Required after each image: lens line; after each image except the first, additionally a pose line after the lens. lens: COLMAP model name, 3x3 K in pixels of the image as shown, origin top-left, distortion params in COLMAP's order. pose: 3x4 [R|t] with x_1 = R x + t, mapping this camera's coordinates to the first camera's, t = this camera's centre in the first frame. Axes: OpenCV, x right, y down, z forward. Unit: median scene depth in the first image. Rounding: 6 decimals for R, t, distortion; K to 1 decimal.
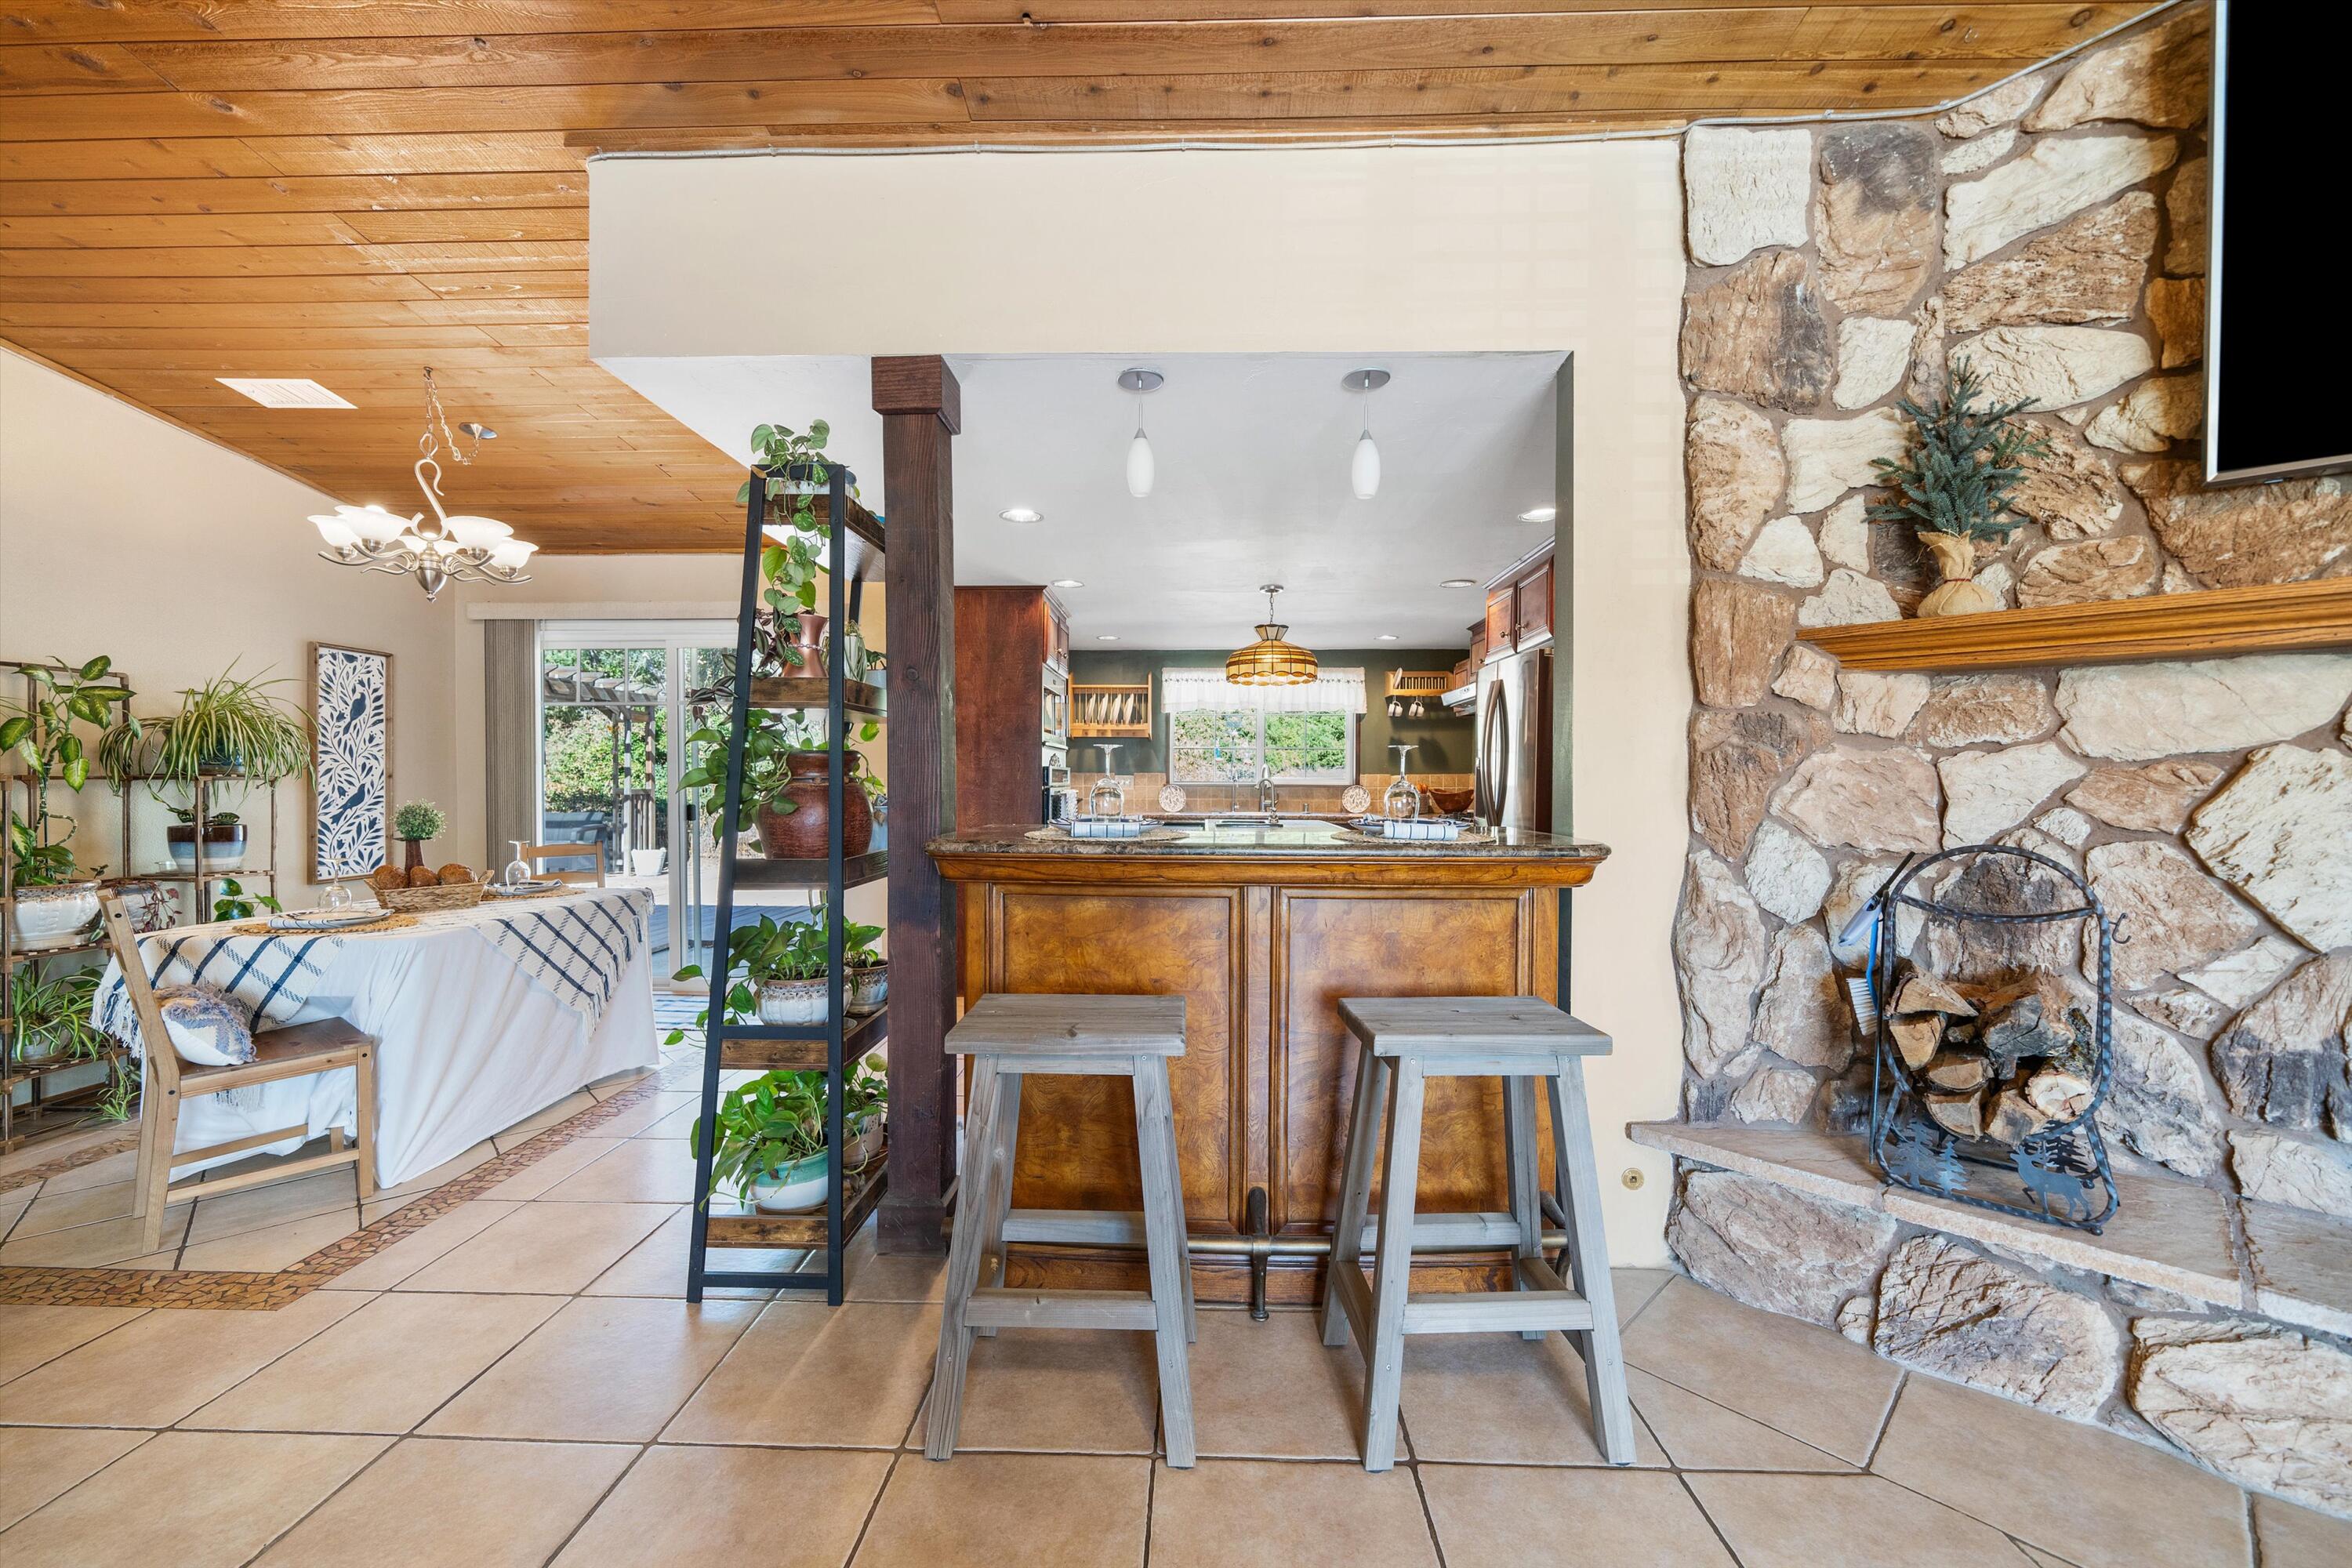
lens RADIAL K [[894.5, 0, 1199.9], [0, 894.5, 794.2], [0, 0, 1]] dist [-0.007814, 0.000162]
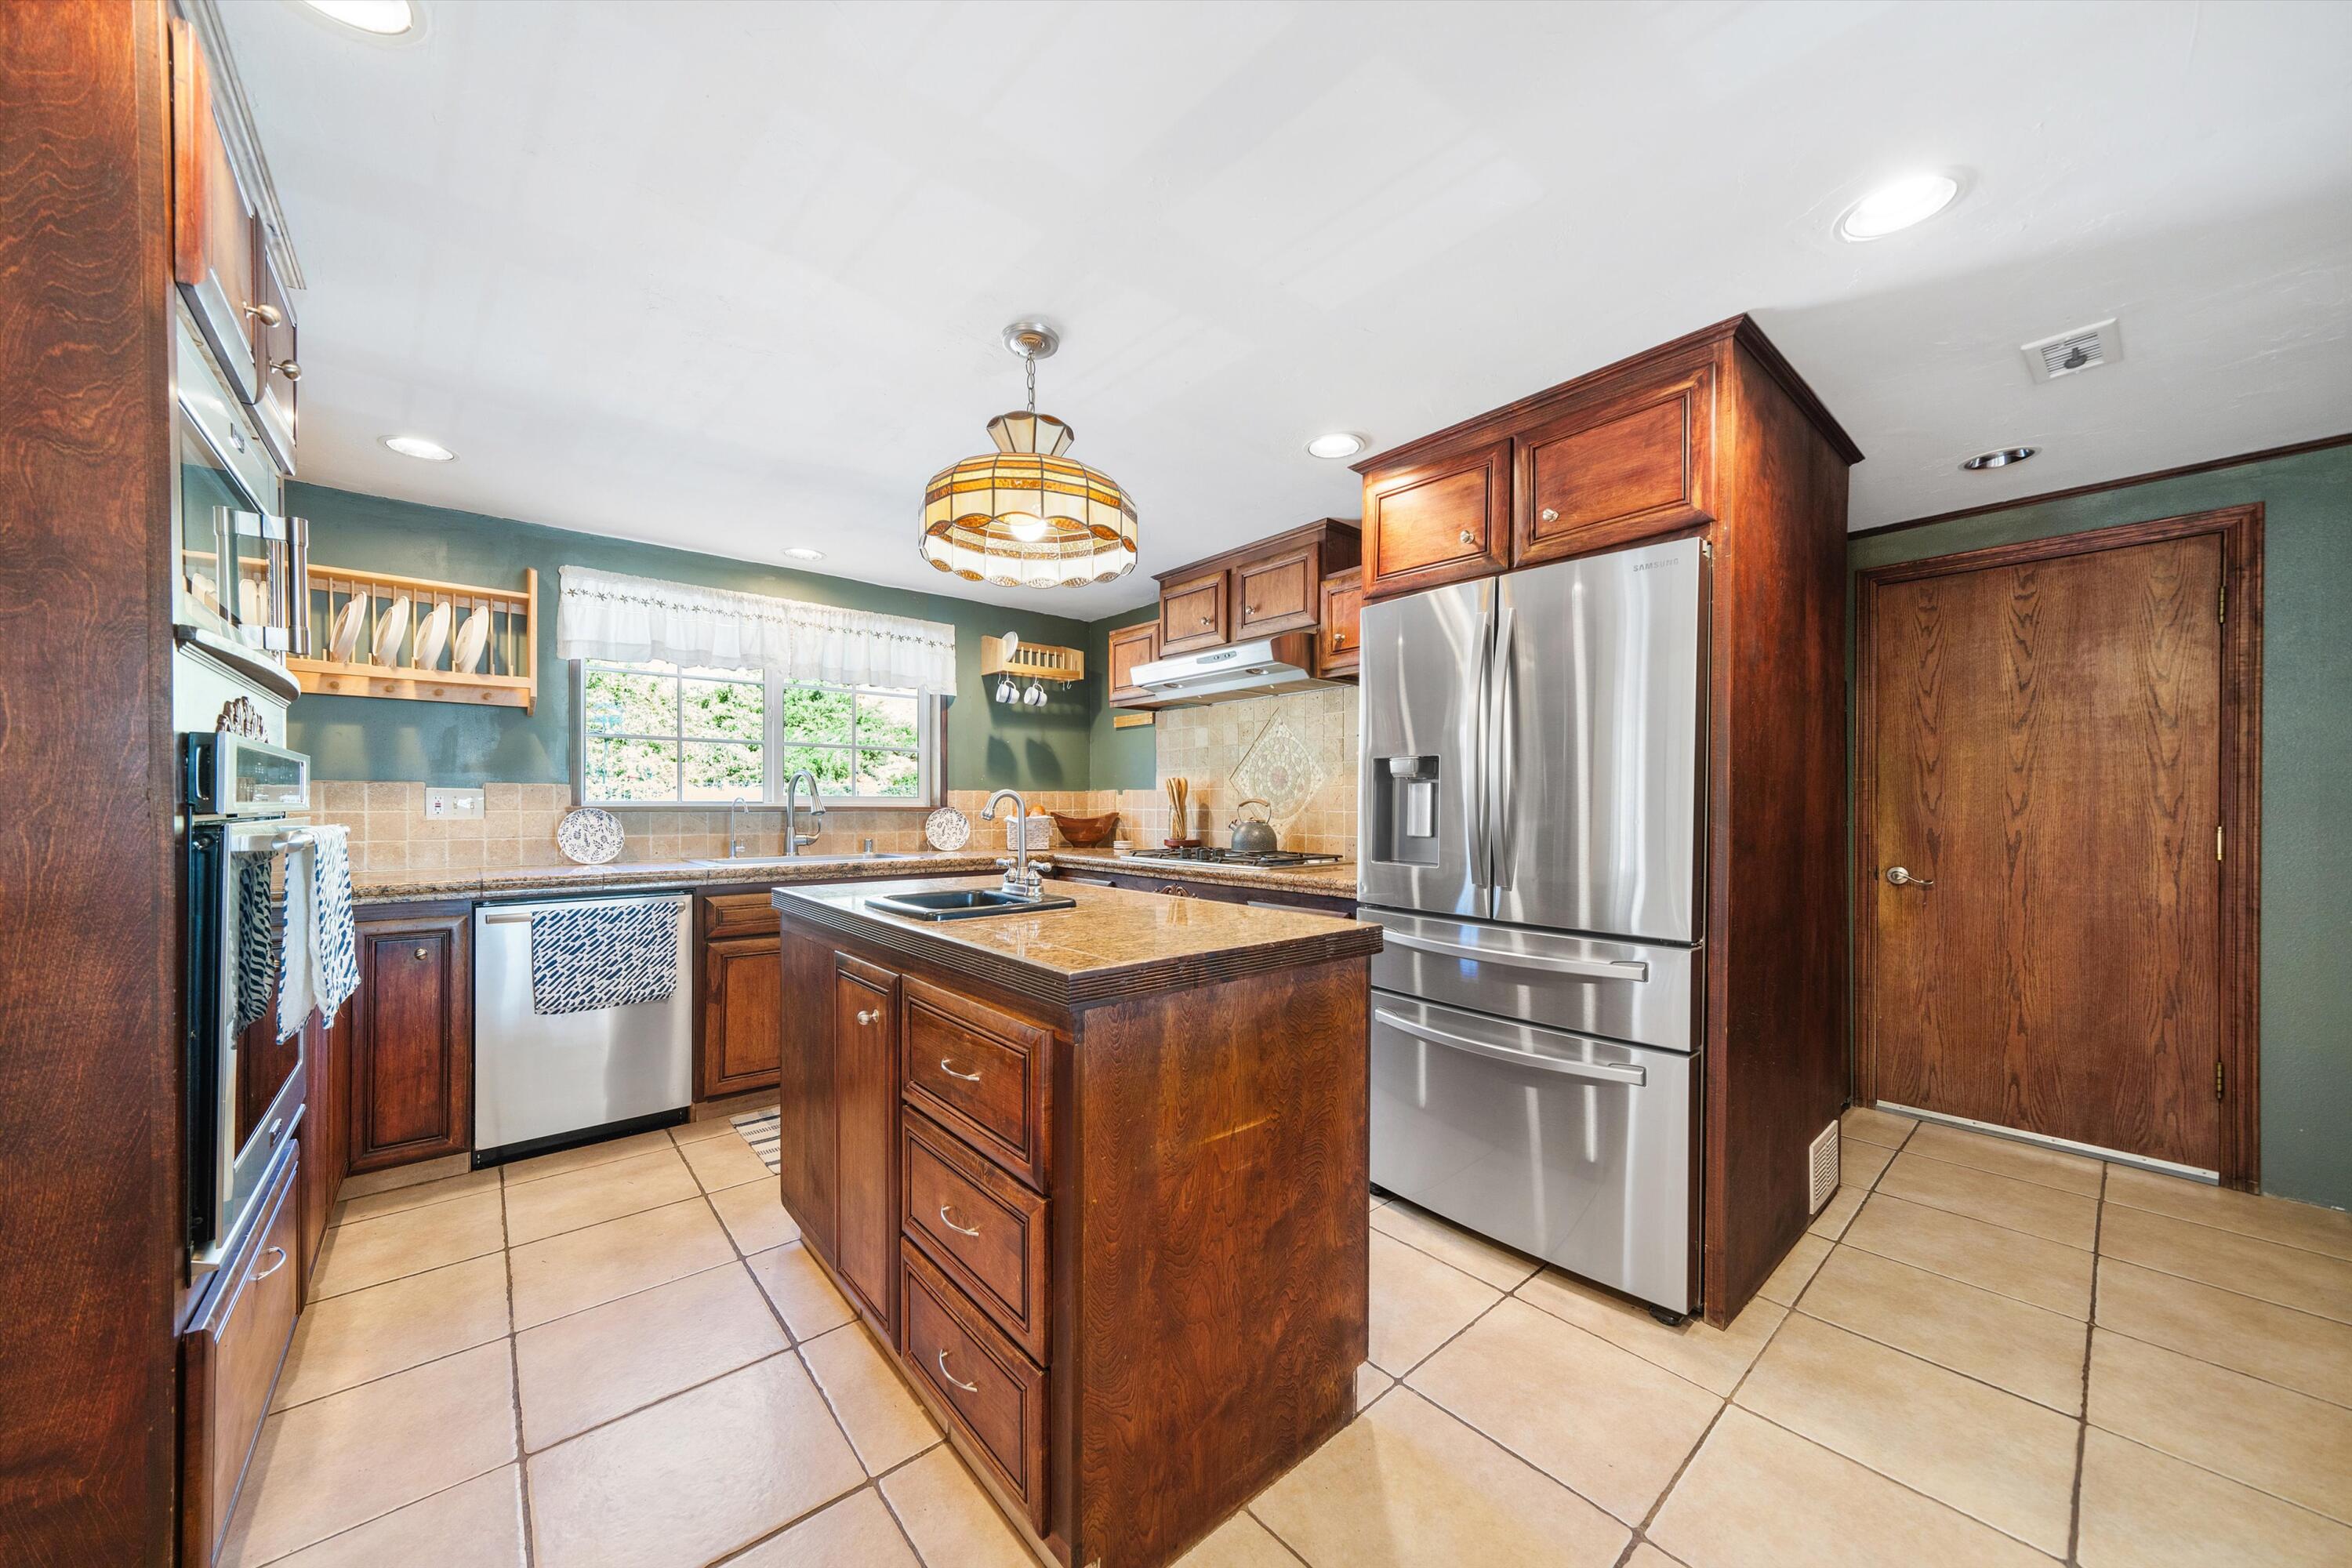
lens RADIAL K [[820.2, 0, 1179.8], [0, 820.2, 800.7], [0, 0, 1]] dist [-0.001303, -0.000388]
pose [[0.756871, 0.004970, 0.653546, -0.080351], [0.005807, 0.999880, -0.014329, -0.005760], [-0.653539, 0.014641, 0.756751, 0.458778]]
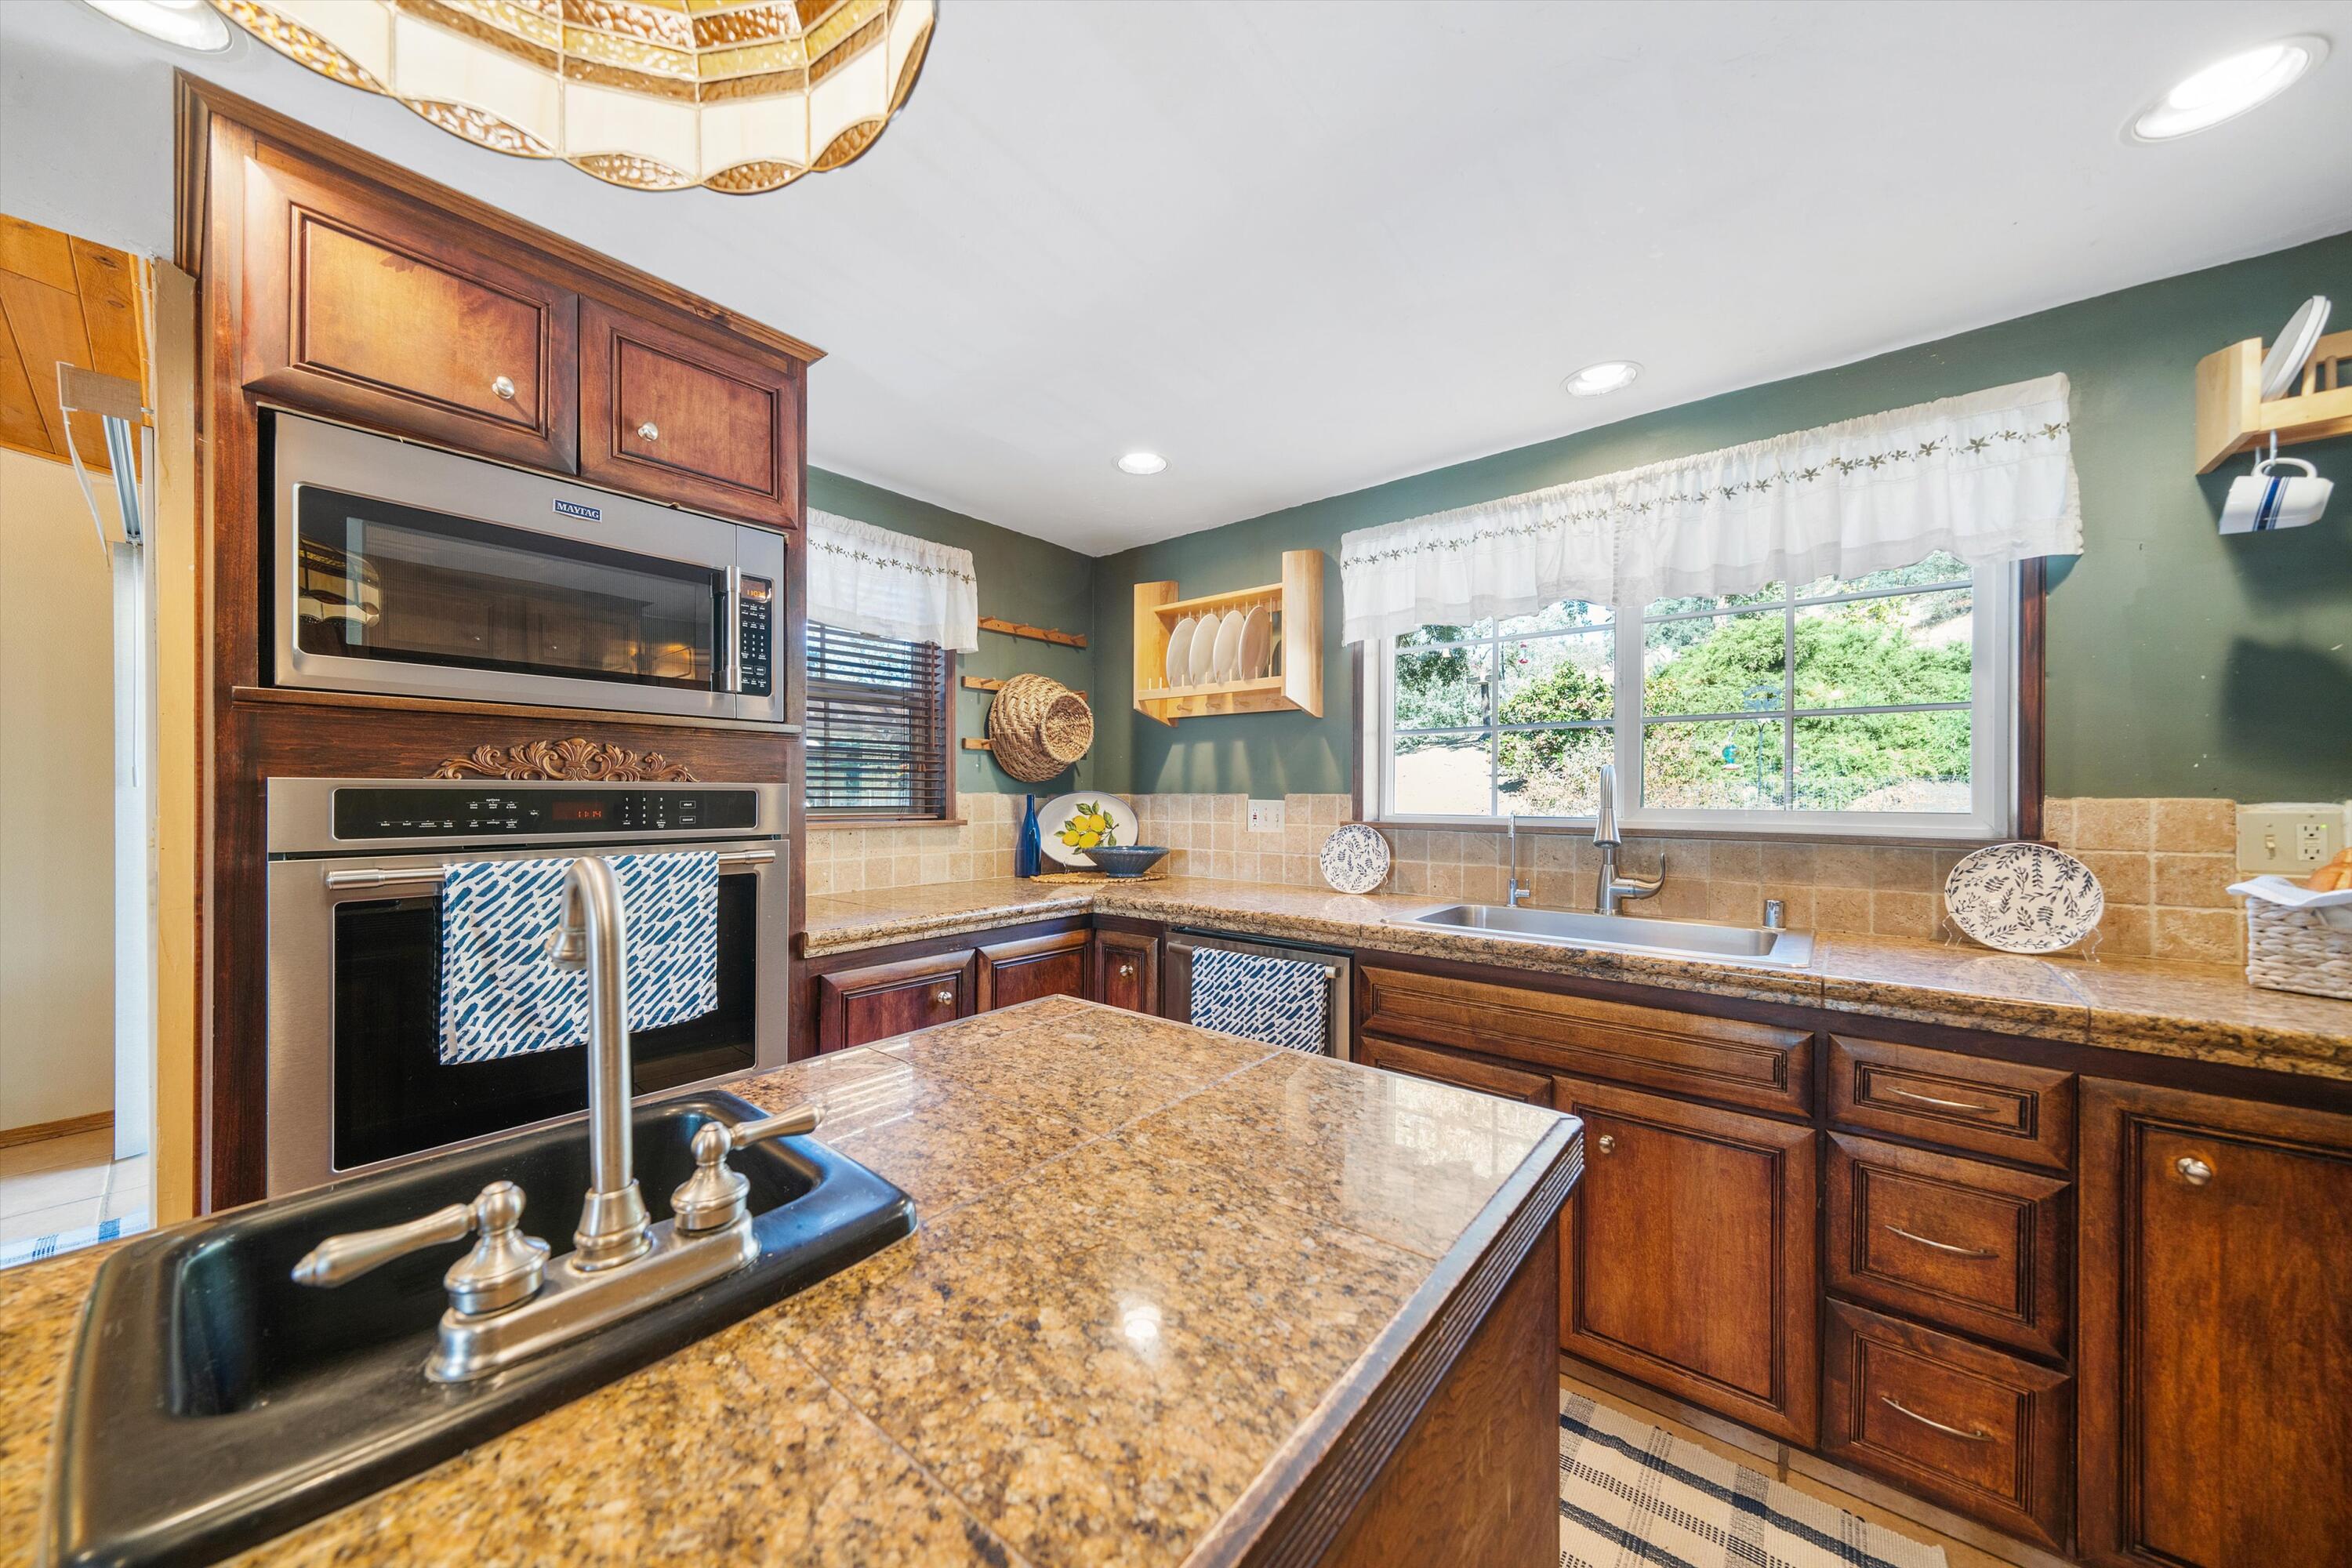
lens RADIAL K [[820.2, 0, 1160.3], [0, 820.2, 792.2], [0, 0, 1]] dist [-0.001303, -0.000388]
pose [[0.770629, 0.000635, -0.637284, 0.136845], [-0.011546, 0.999849, -0.012965, -0.018458], [0.637179, 0.017349, 0.770520, 0.676955]]
